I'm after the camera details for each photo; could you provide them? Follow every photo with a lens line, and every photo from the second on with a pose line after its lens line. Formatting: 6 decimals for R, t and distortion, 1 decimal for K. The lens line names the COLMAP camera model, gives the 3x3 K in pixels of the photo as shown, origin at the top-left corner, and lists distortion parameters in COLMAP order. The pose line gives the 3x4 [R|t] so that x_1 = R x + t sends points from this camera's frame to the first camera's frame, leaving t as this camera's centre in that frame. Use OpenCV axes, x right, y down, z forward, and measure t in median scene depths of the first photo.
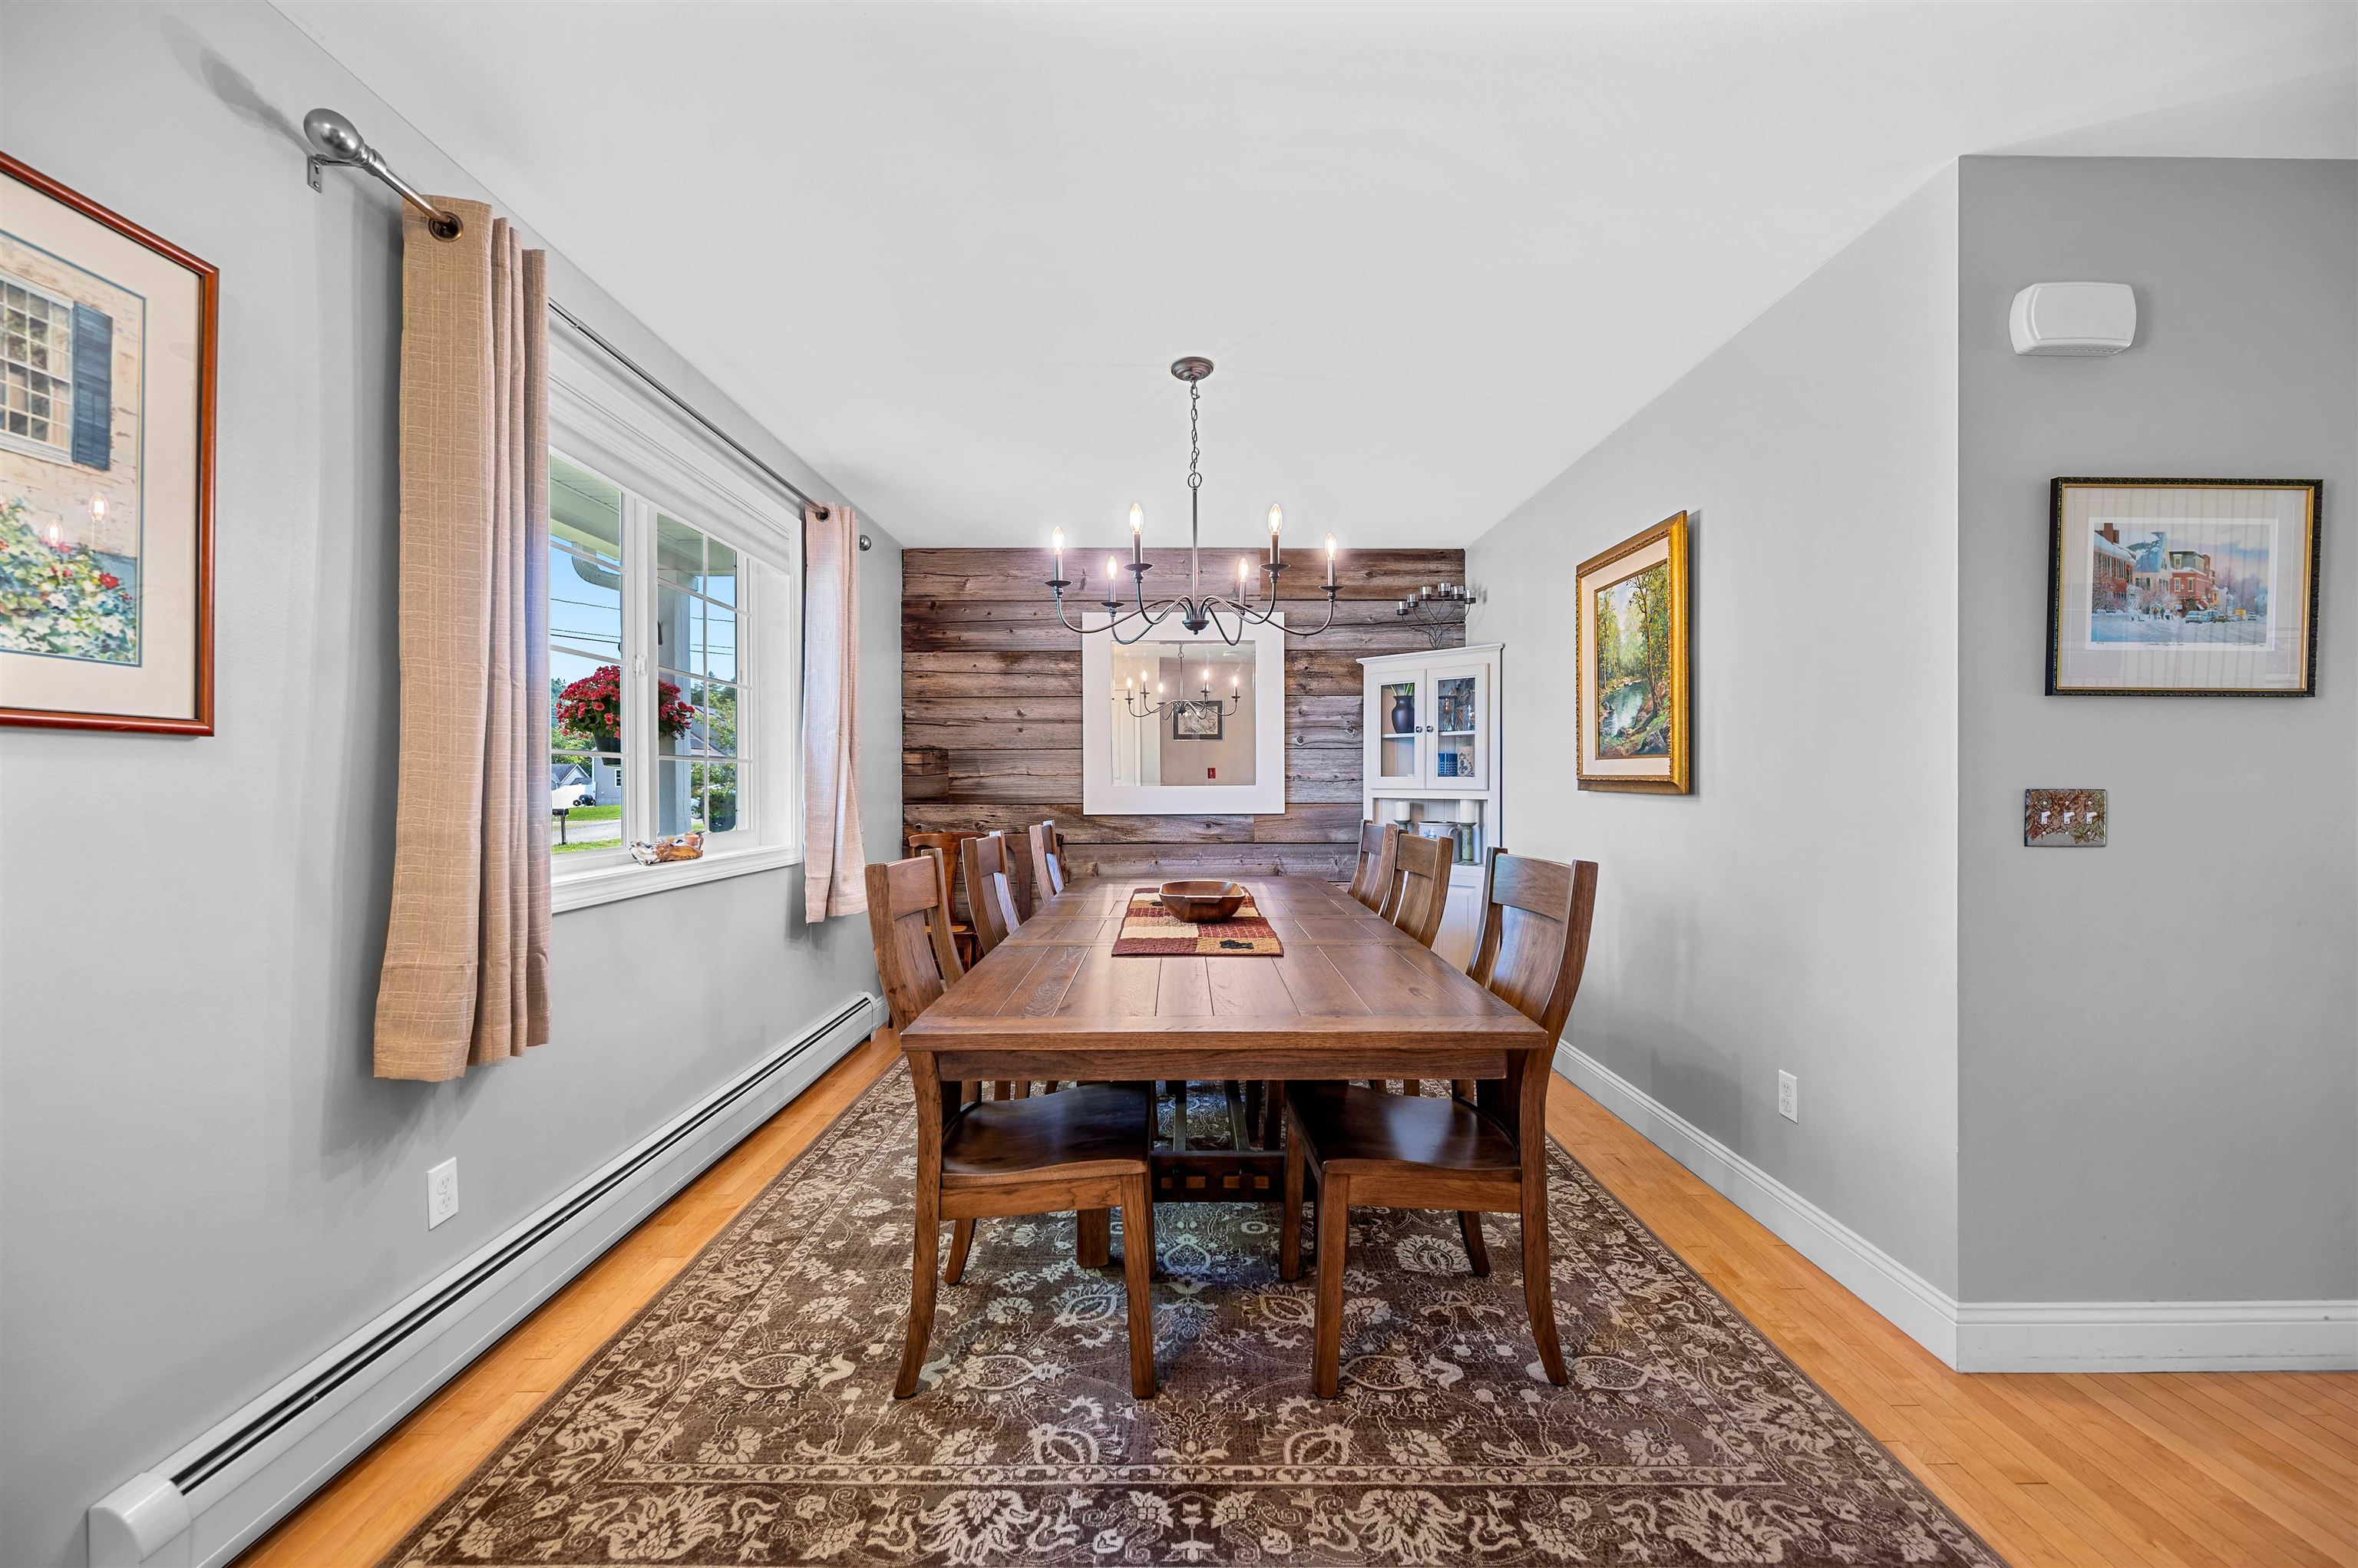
lens RADIAL K [[930.9, 0, 1180.2], [0, 930.9, 783.0], [0, 0, 1]] dist [-0.003083, 0.000327]
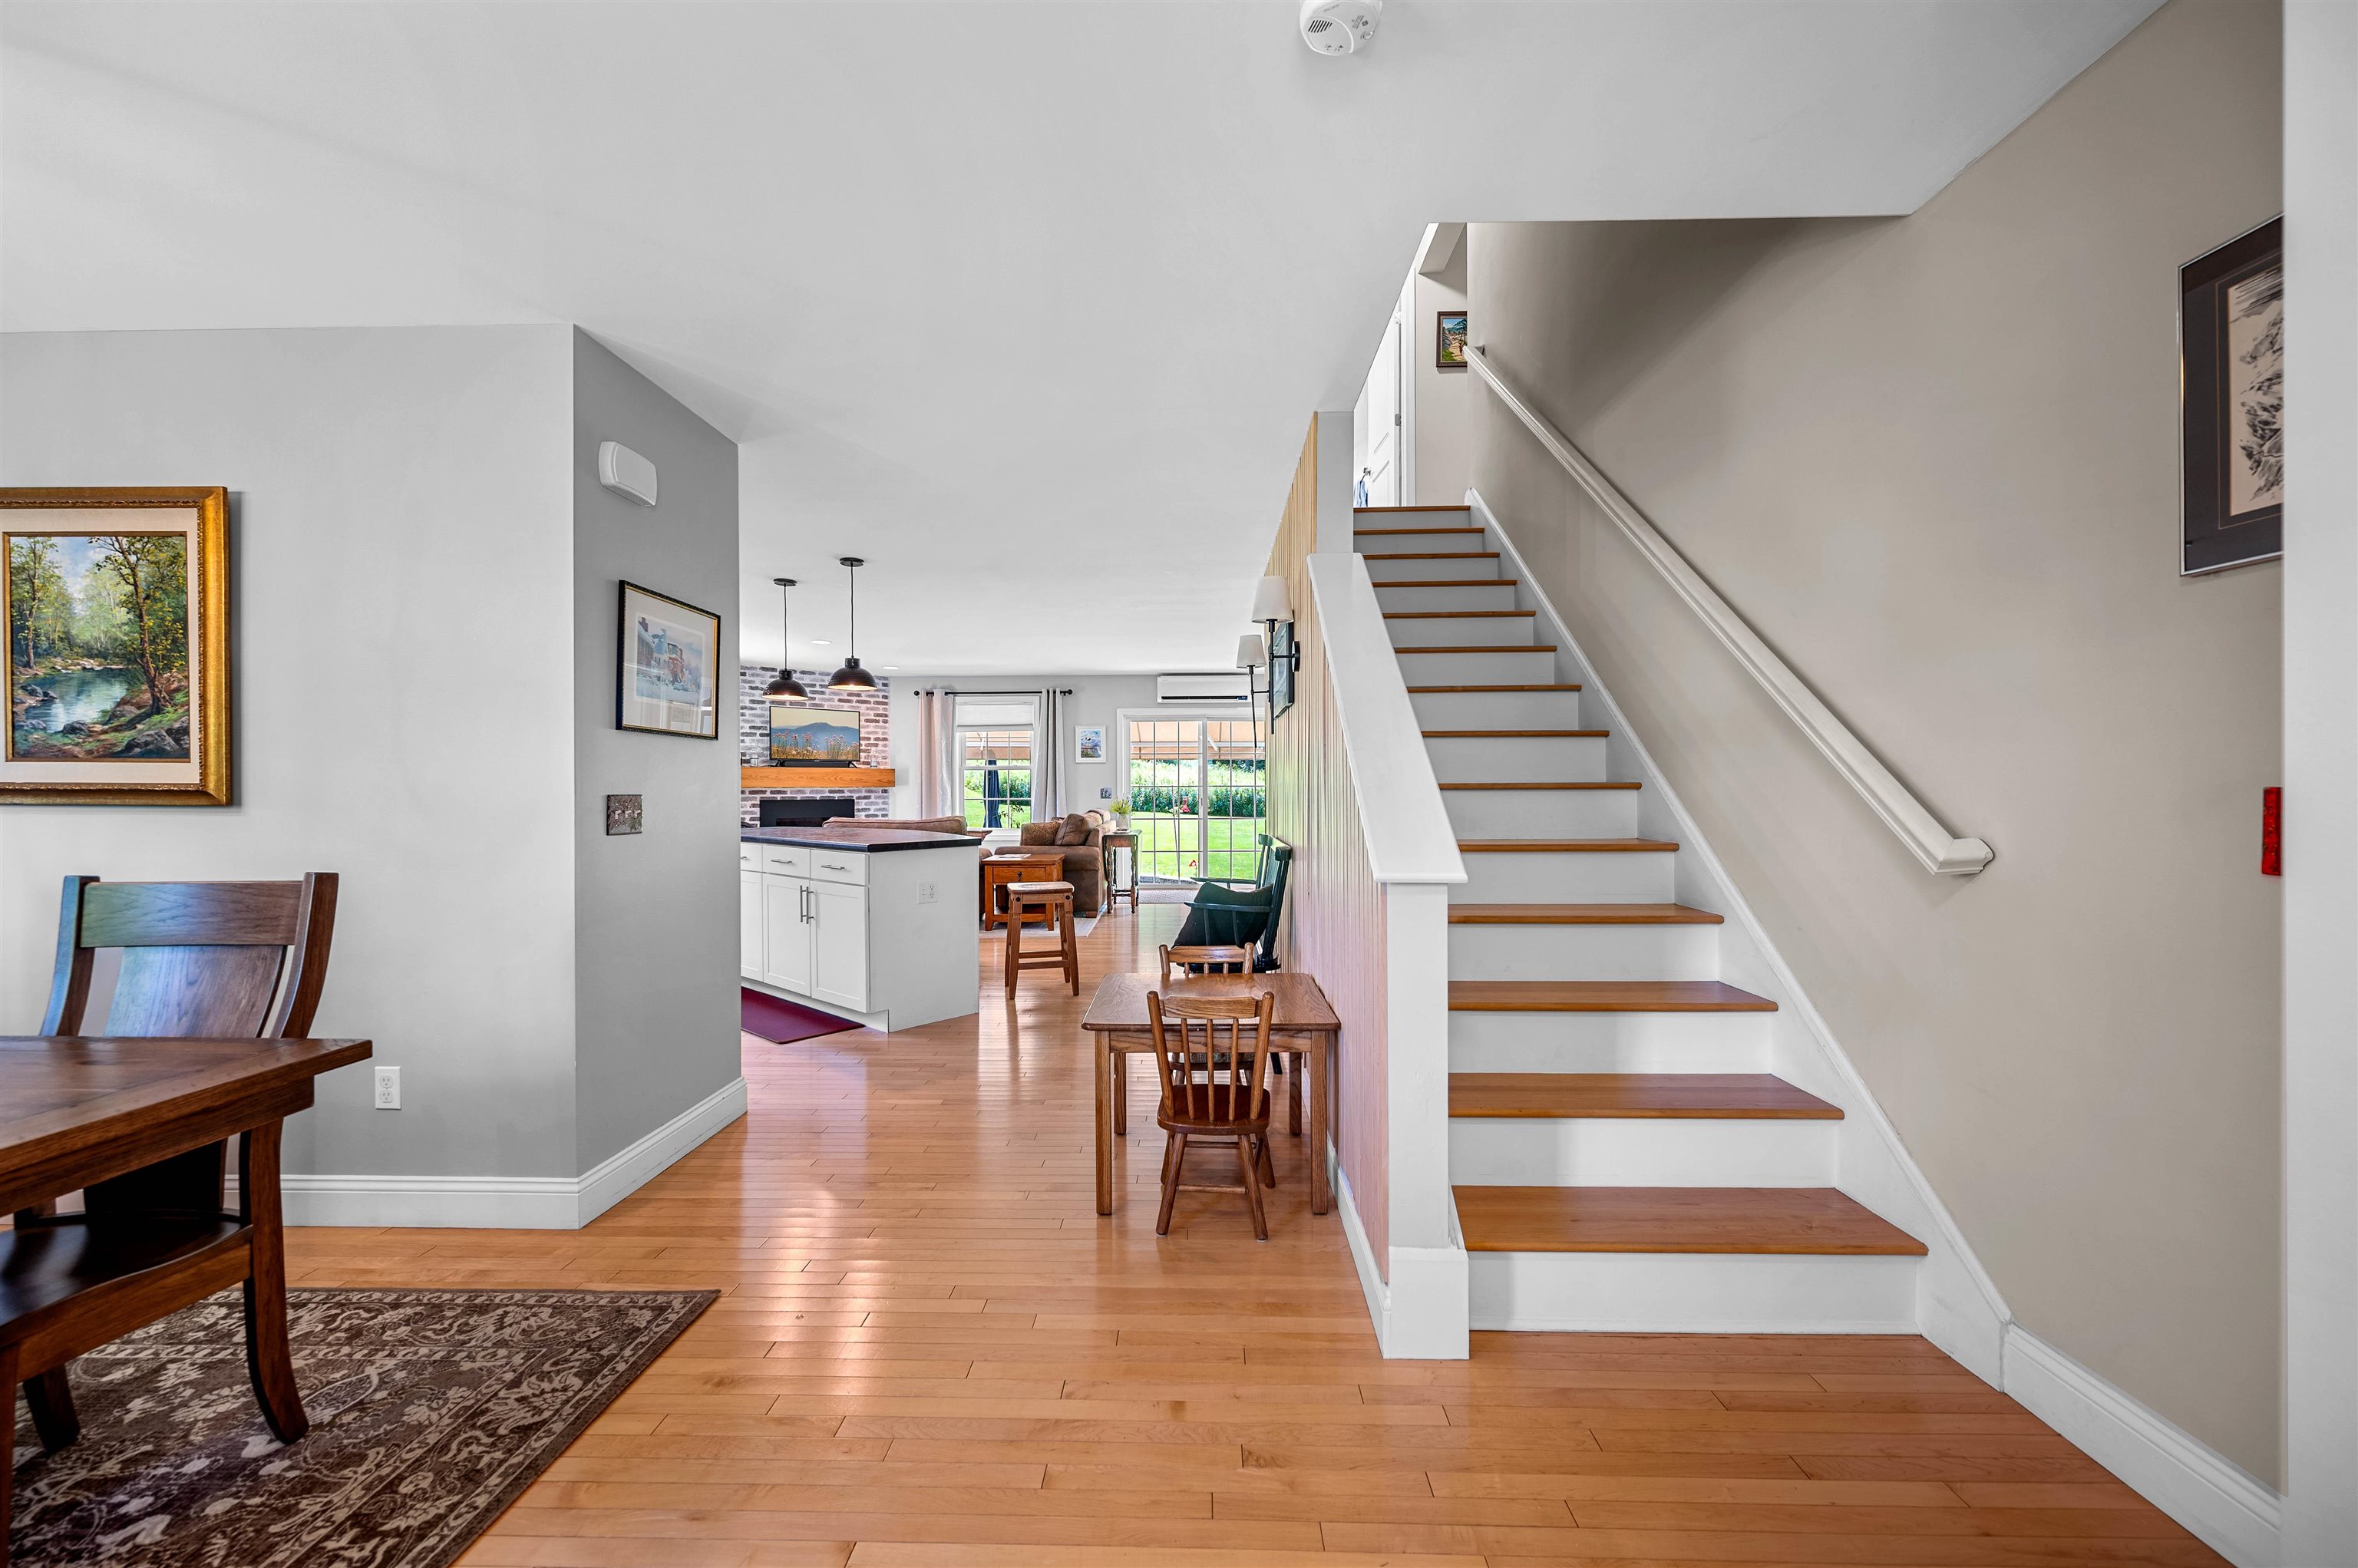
lens RADIAL K [[930.9, 0, 1177.4], [0, 930.9, 789.2], [0, 0, 1]] dist [-0.003083, 0.000327]
pose [[0.039021, -0.000170, 0.999238, -0.475336], [0.004364, 0.999990, 0.000000, 0.001800], [-0.999229, 0.004360, 0.039021, 0.079716]]
